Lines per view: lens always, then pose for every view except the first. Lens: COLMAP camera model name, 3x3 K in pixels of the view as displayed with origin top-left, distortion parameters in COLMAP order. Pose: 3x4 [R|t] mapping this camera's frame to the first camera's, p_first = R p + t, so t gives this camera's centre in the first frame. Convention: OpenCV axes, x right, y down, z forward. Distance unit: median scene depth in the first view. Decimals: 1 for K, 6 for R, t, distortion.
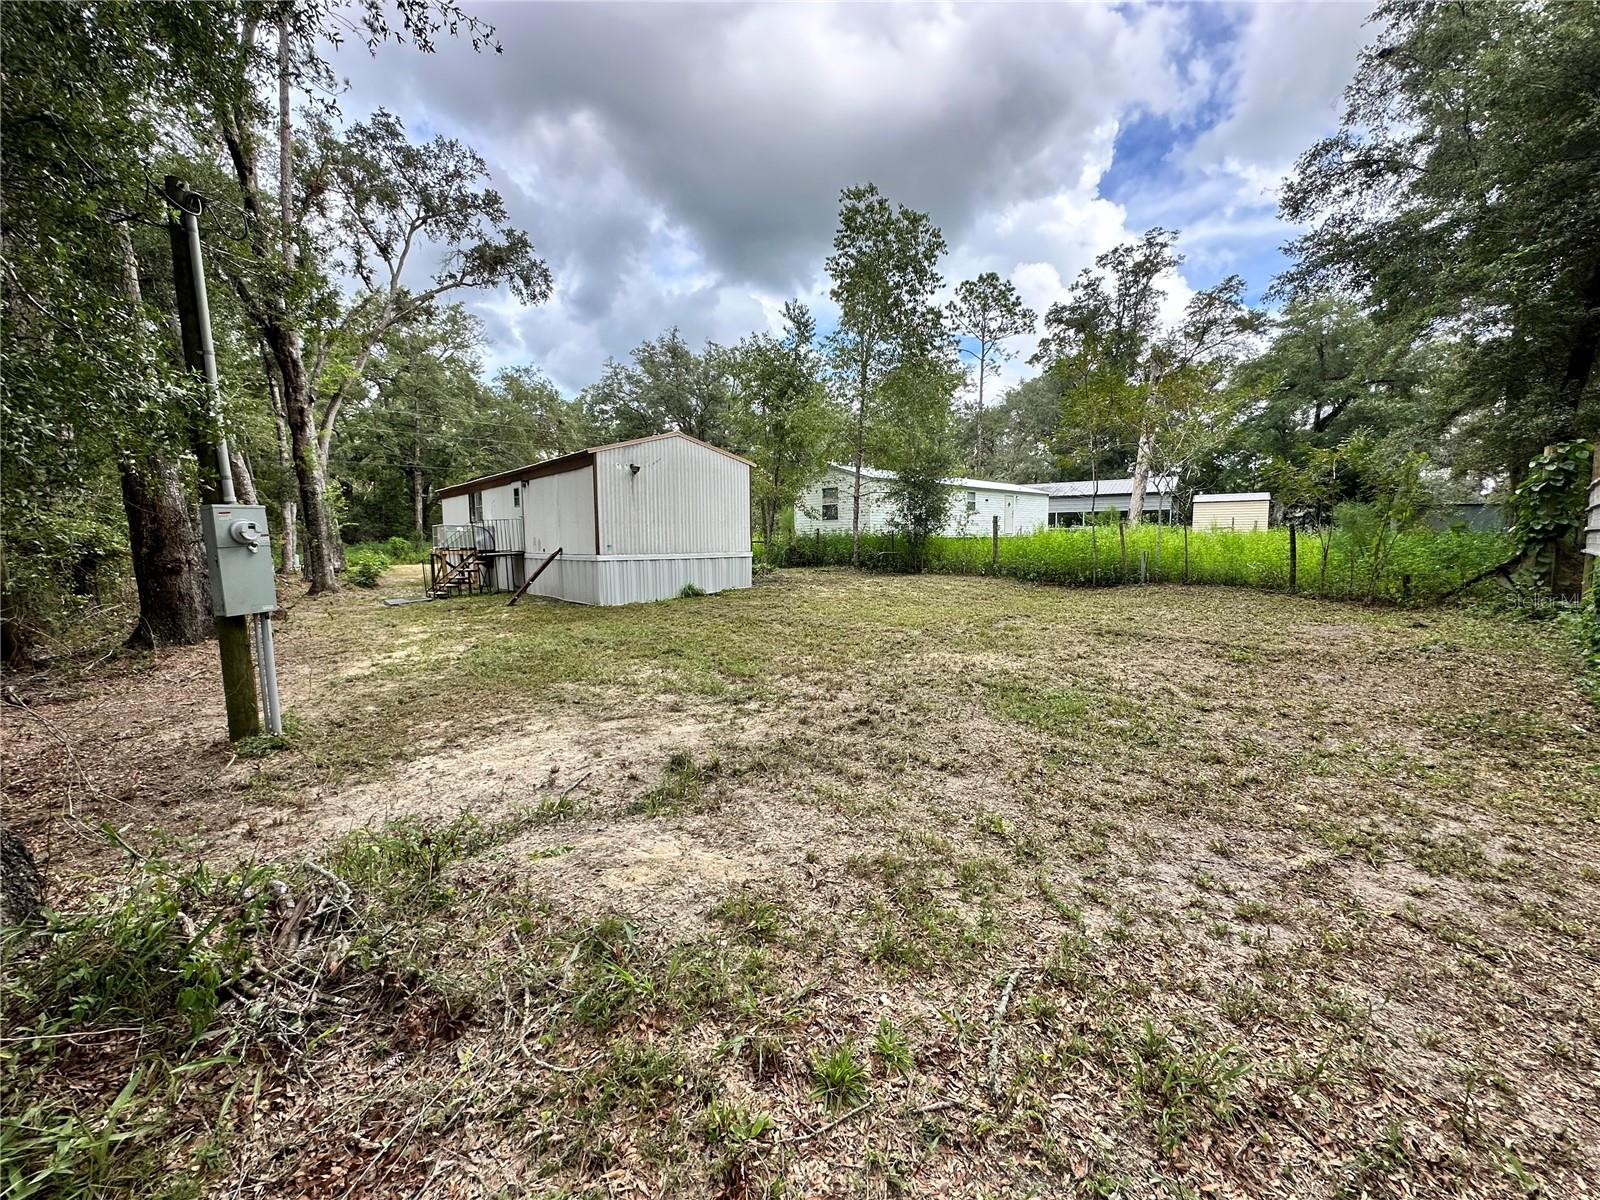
lens RADIAL K [[643.0, 0, 795.2], [0, 643.0, 603.5], [0, 0, 1]] dist [-0.001794, 0.000947]
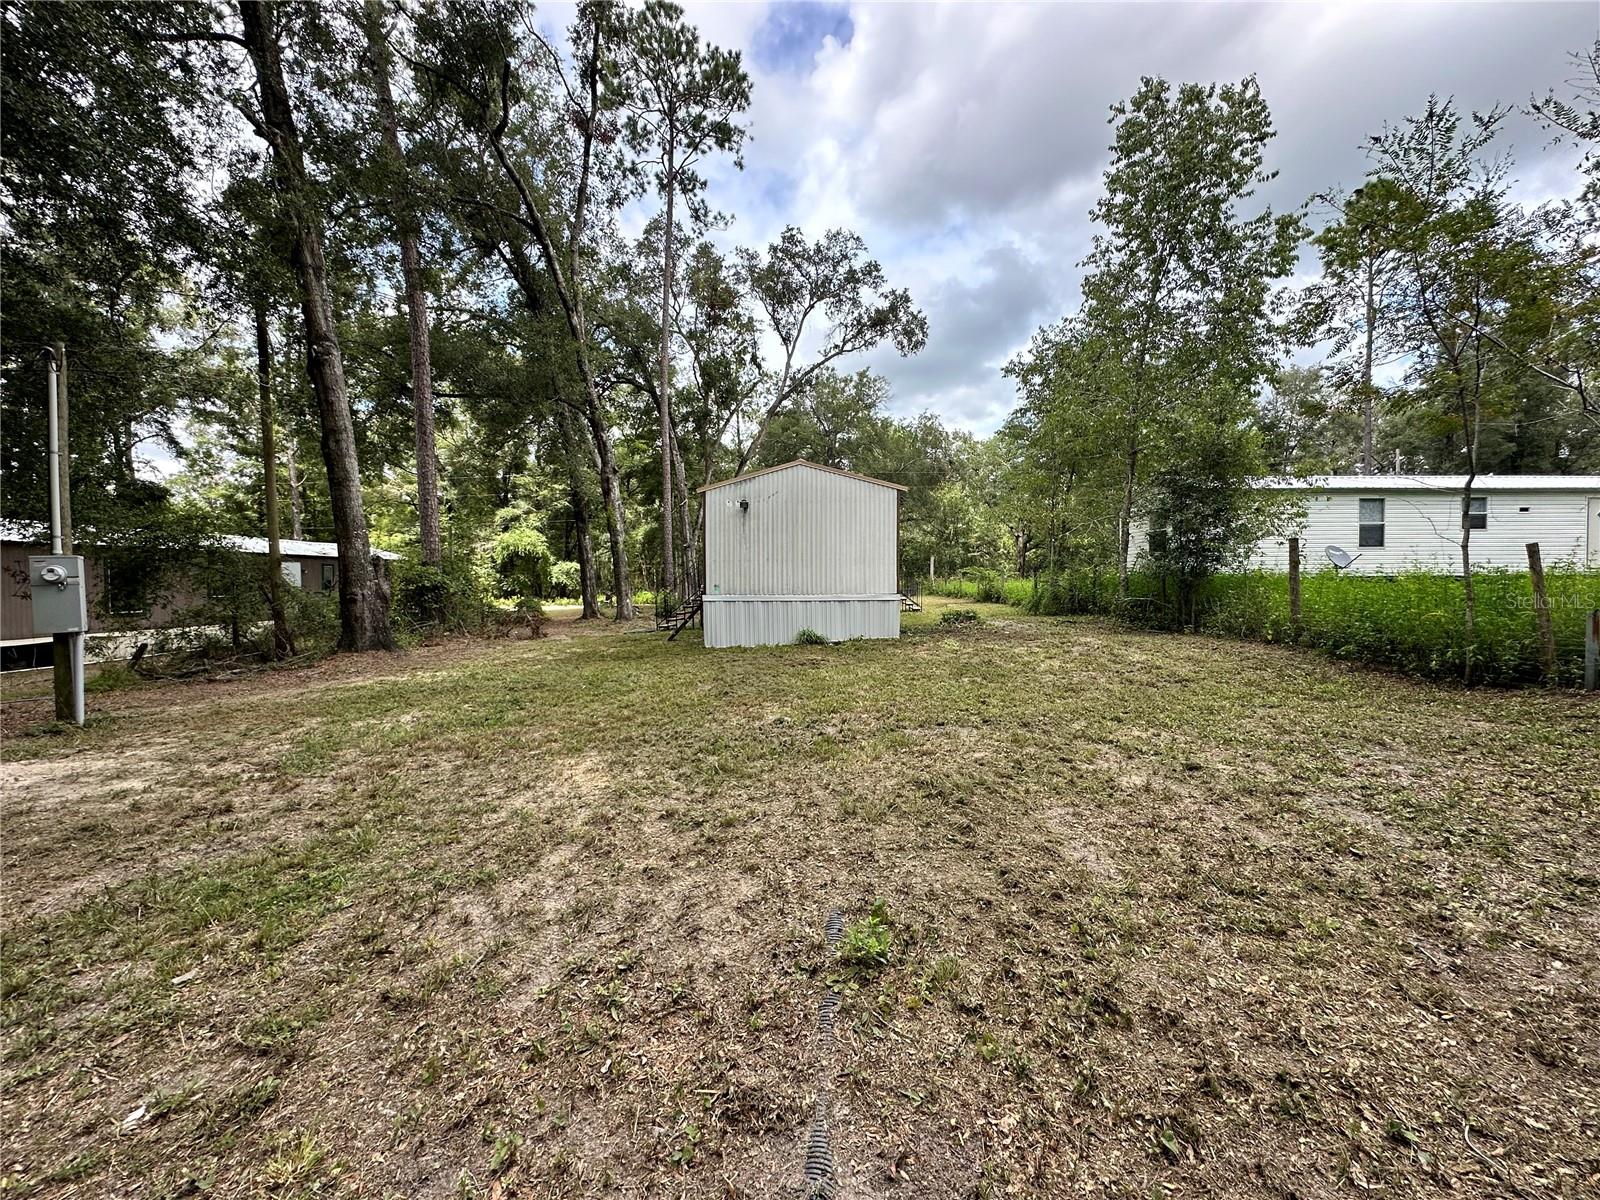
lens RADIAL K [[643.0, 0, 799.5], [0, 643.0, 604.0], [0, 0, 1]] dist [-0.001794, 0.000947]
pose [[0.732919, 0.026815, -0.679787, 0.247783], [-0.068613, 0.997041, -0.034648, -0.019825], [0.676847, 0.072036, 0.732591, 0.202353]]
